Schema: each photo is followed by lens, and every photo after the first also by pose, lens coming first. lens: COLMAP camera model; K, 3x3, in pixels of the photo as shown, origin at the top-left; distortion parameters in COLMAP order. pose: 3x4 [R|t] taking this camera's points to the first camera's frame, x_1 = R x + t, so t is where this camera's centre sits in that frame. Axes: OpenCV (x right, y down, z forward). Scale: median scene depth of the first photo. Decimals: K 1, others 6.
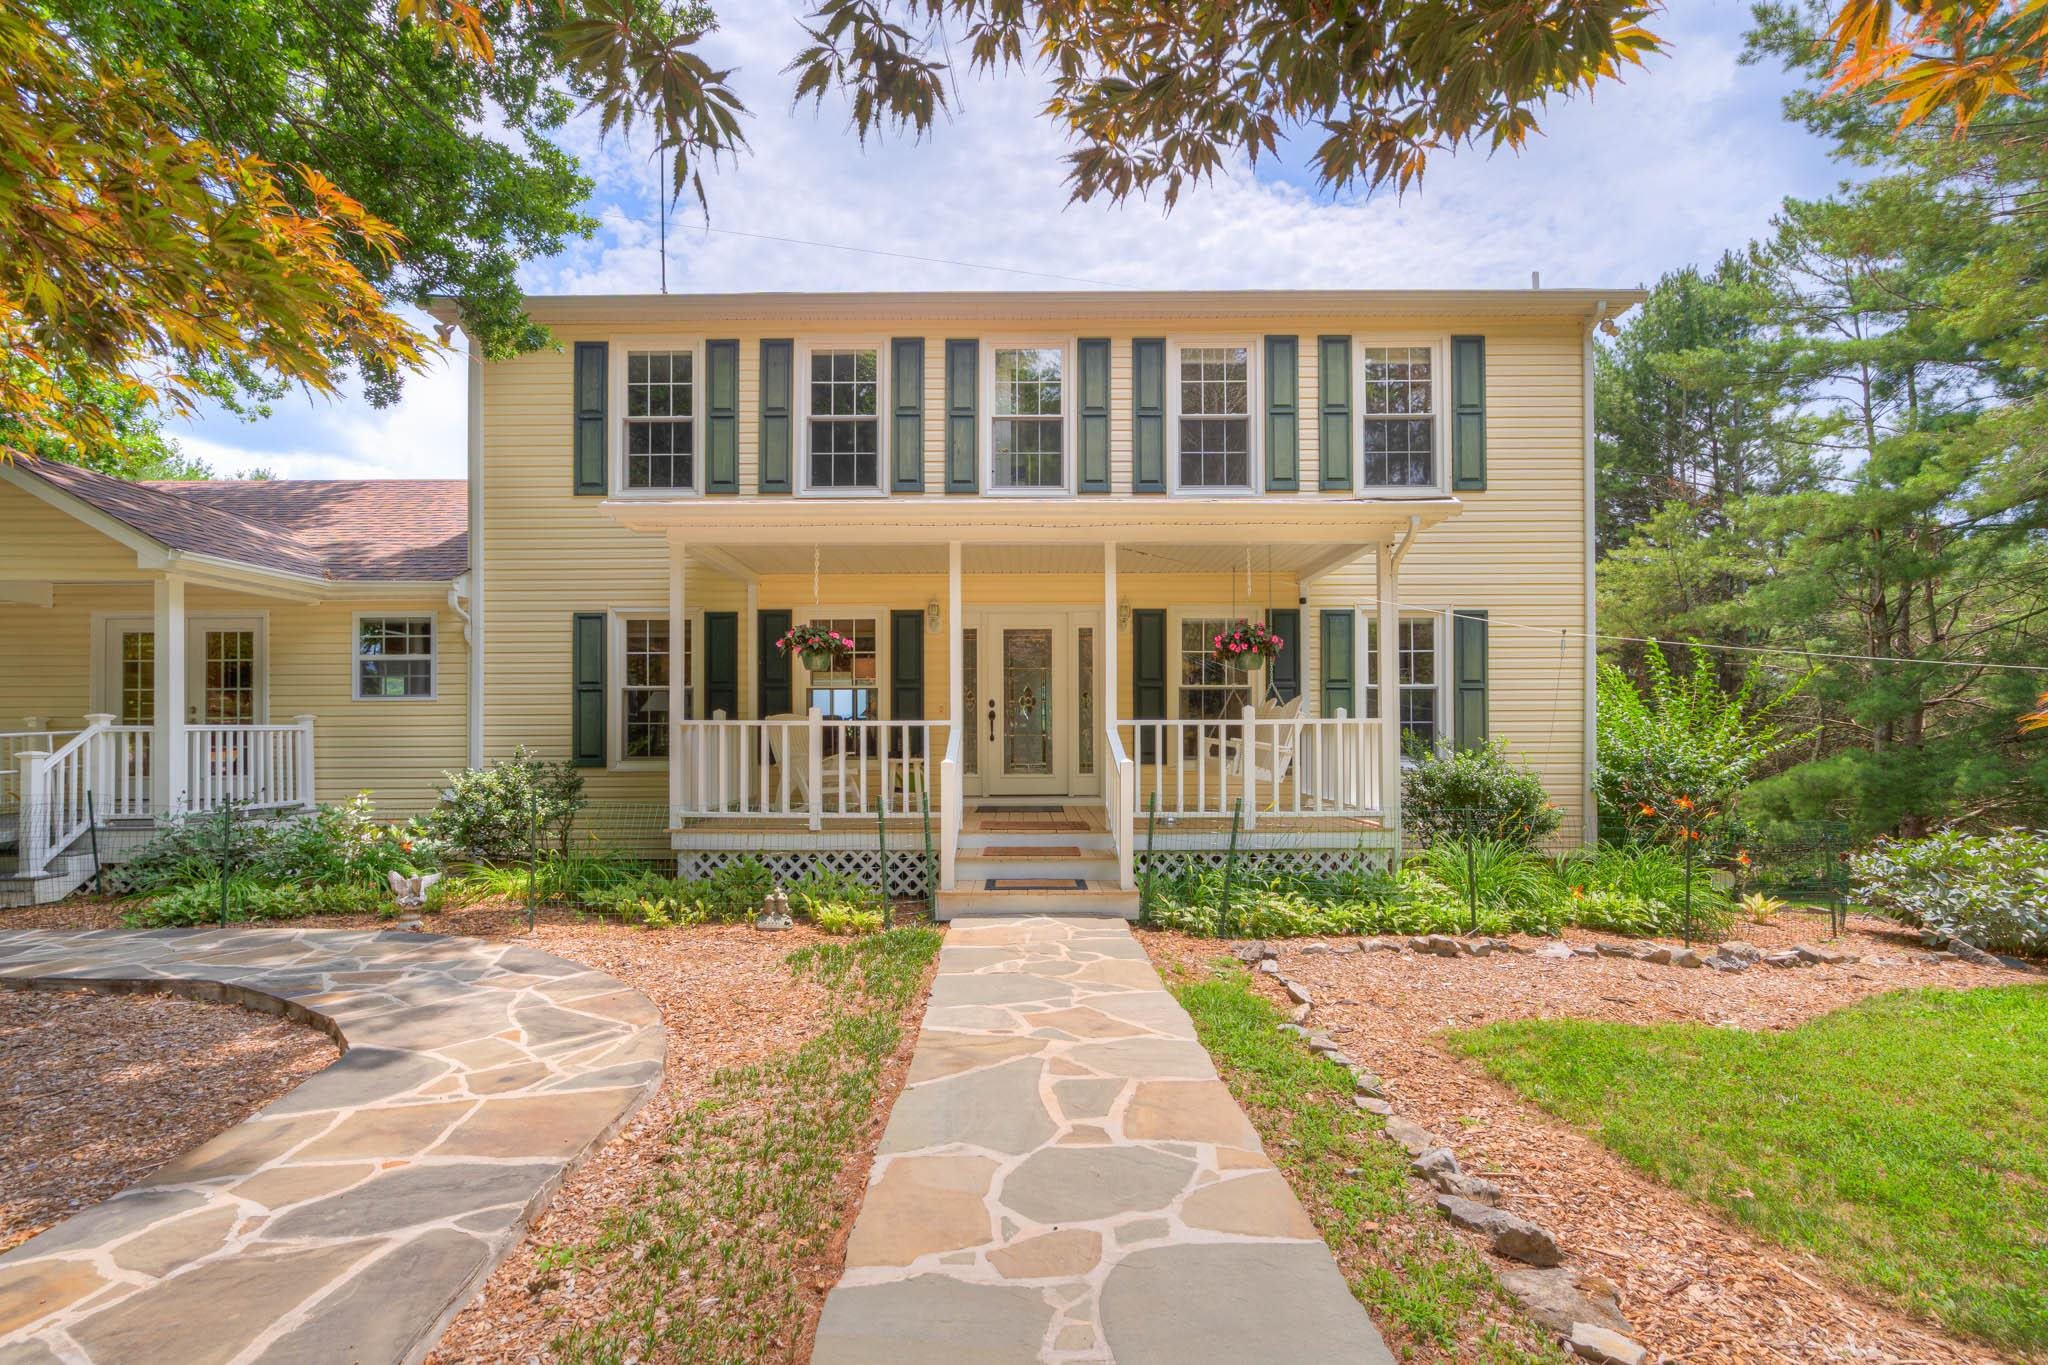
lens RADIAL K [[1363.7, 0, 1021.9], [0, 1363.7, 697.0], [0, 0, 1]] dist [-0.004239, -0.000372]
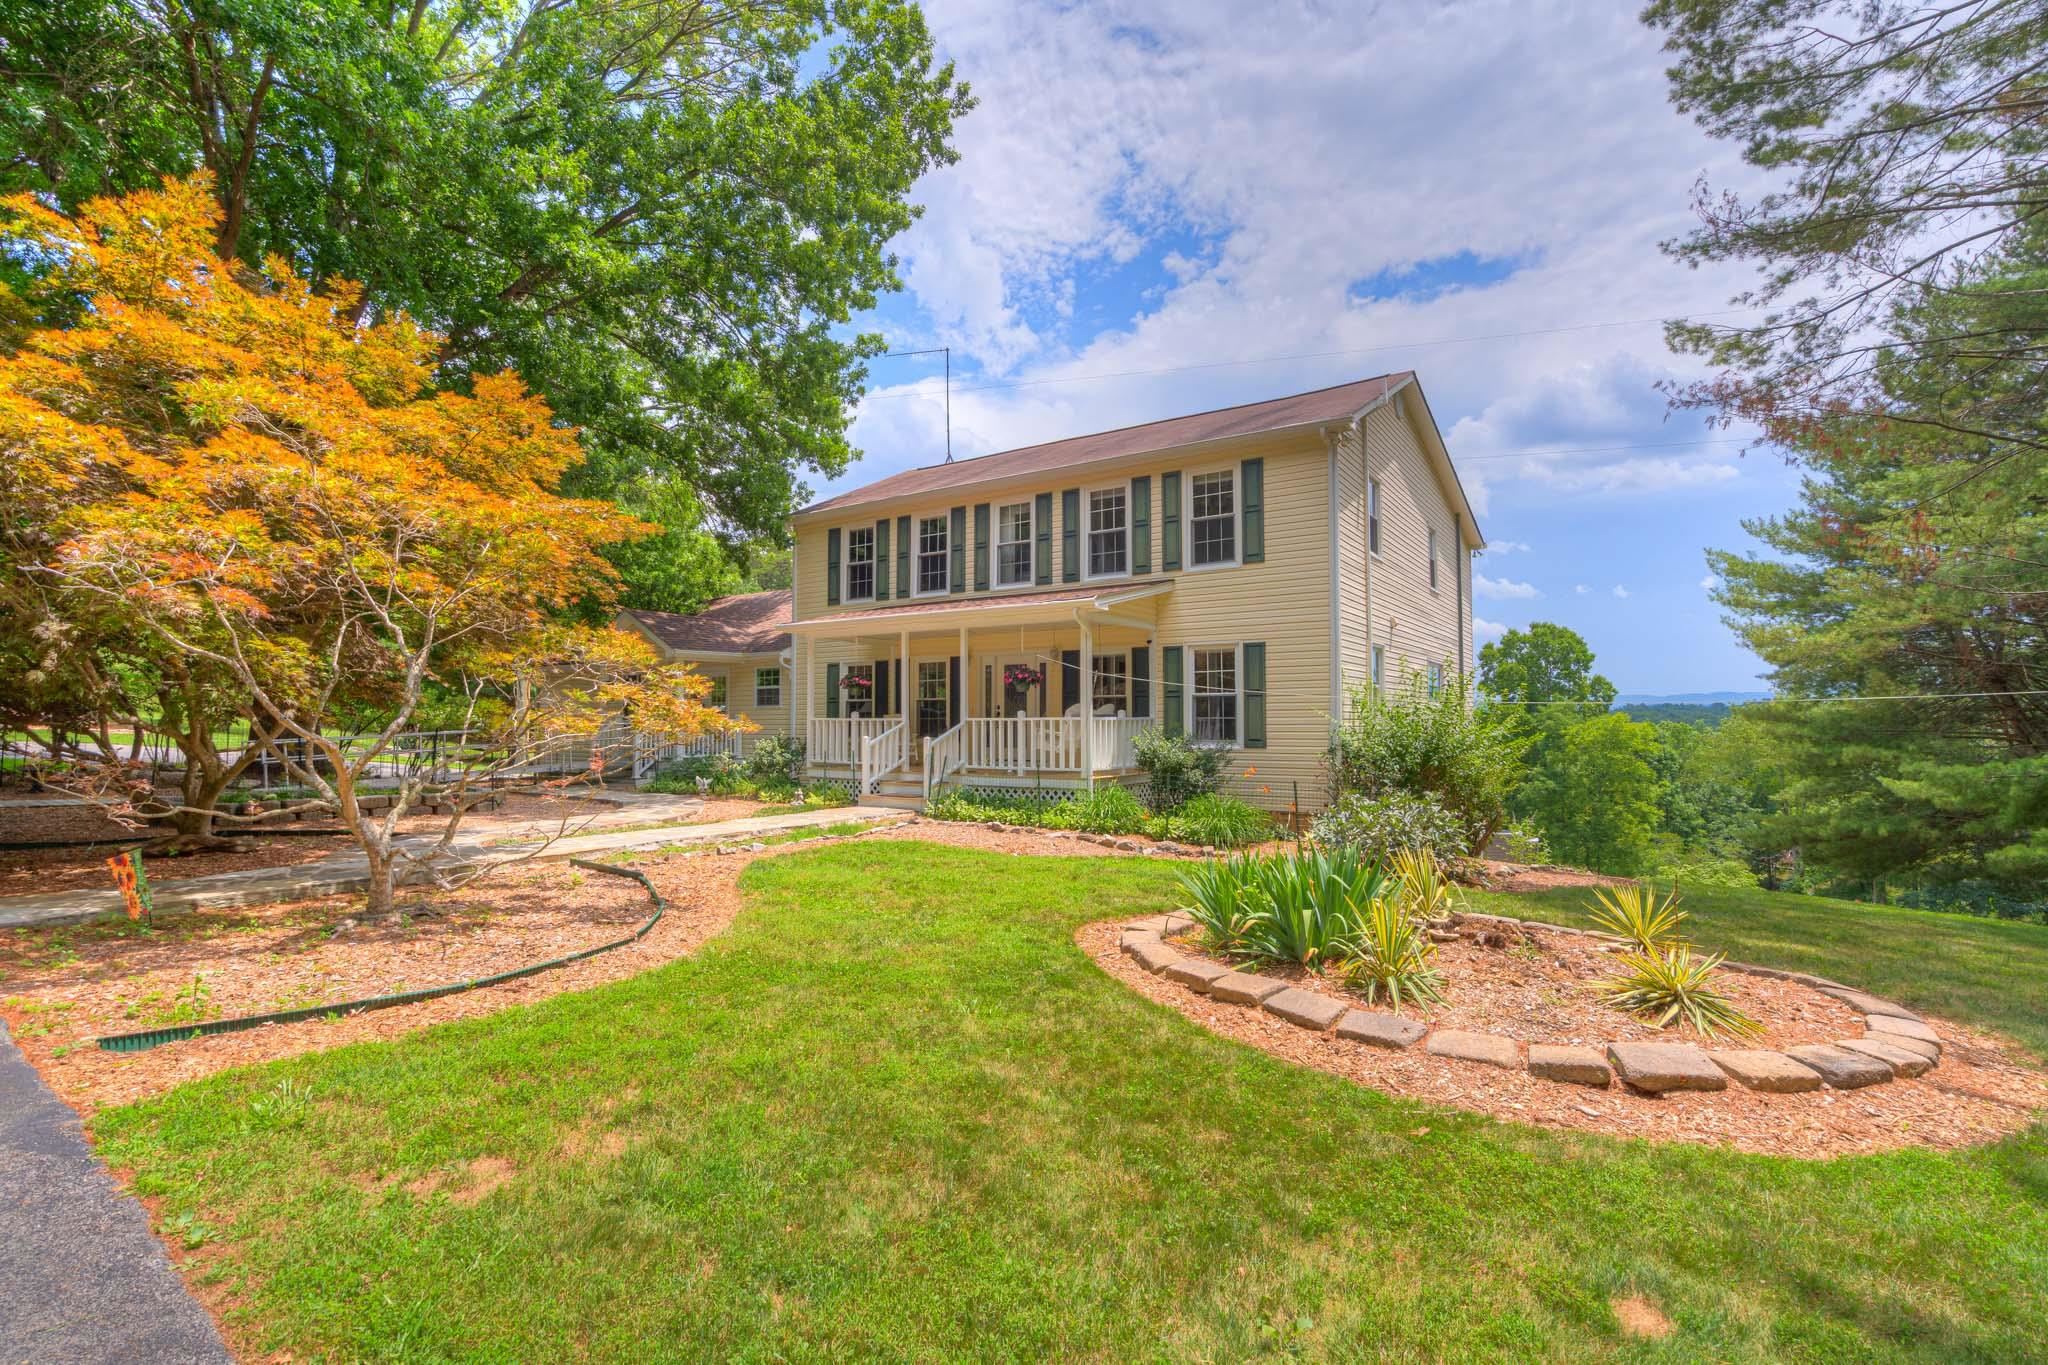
lens RADIAL K [[969.3, 0, 1031.9], [0, 969.3, 676.7], [0, 0, 1]] dist [-0.002974, 0.002343]
pose [[0.828093, -0.024071, -0.560074, 0.806212], [0.011149, 0.999587, -0.026477, -0.001843], [0.560480, 0.015681, 0.828019, -0.010102]]
